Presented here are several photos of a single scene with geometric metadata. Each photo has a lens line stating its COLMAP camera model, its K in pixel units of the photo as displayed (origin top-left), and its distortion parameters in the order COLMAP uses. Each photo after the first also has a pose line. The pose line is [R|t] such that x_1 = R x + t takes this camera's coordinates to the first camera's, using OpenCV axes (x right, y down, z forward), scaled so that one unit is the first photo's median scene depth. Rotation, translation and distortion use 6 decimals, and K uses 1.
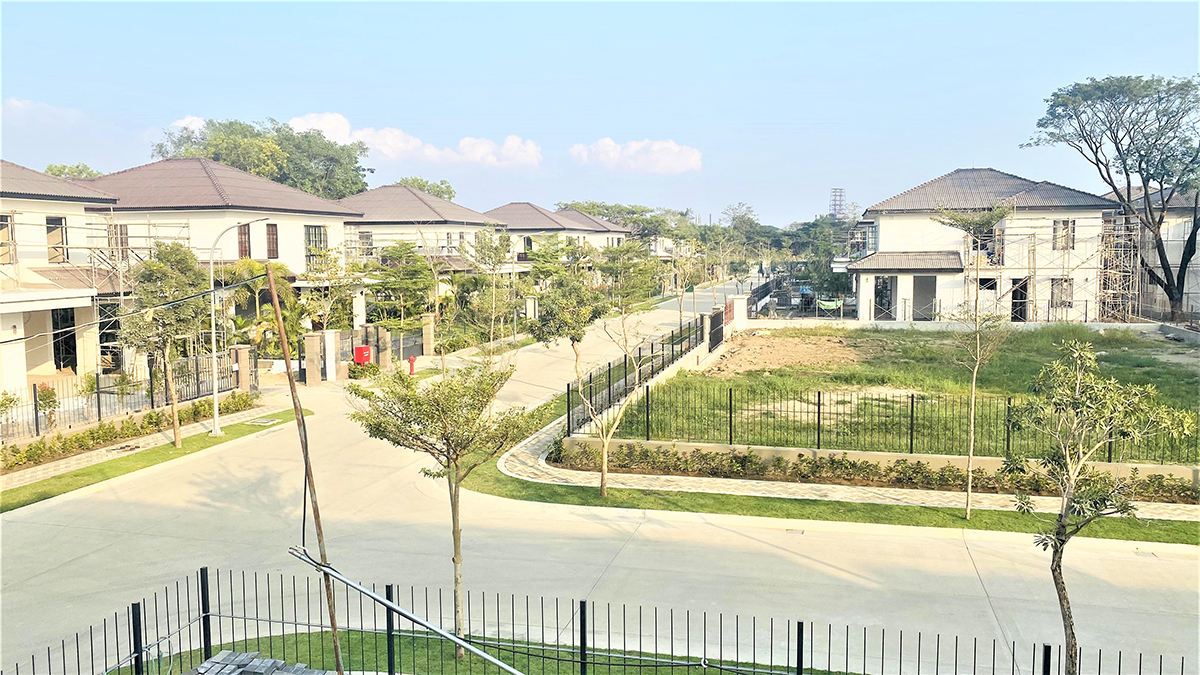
lens RADIAL K [[949.2, 0, 598.8], [0, 949.2, 323.9], [0, 0, 1]] dist [0.013620, 0.005669]
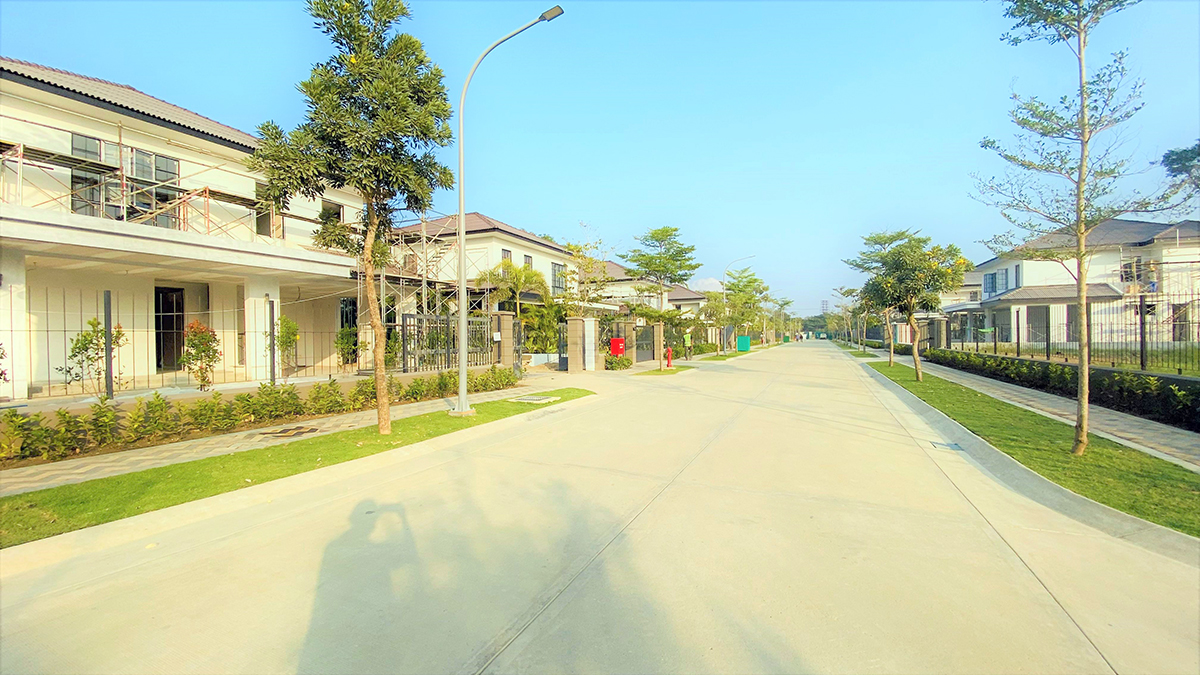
lens RADIAL K [[475.9, 0, 600.0], [0, 475.9, 337.5], [0, 0, 1]] dist [0.022915, 0.000109]
pose [[0.988078, -0.001353, -0.153950, -0.224178], [-0.011759, 0.996377, -0.084229, 0.076785], [0.153507, 0.085035, 0.984482, 0.590883]]
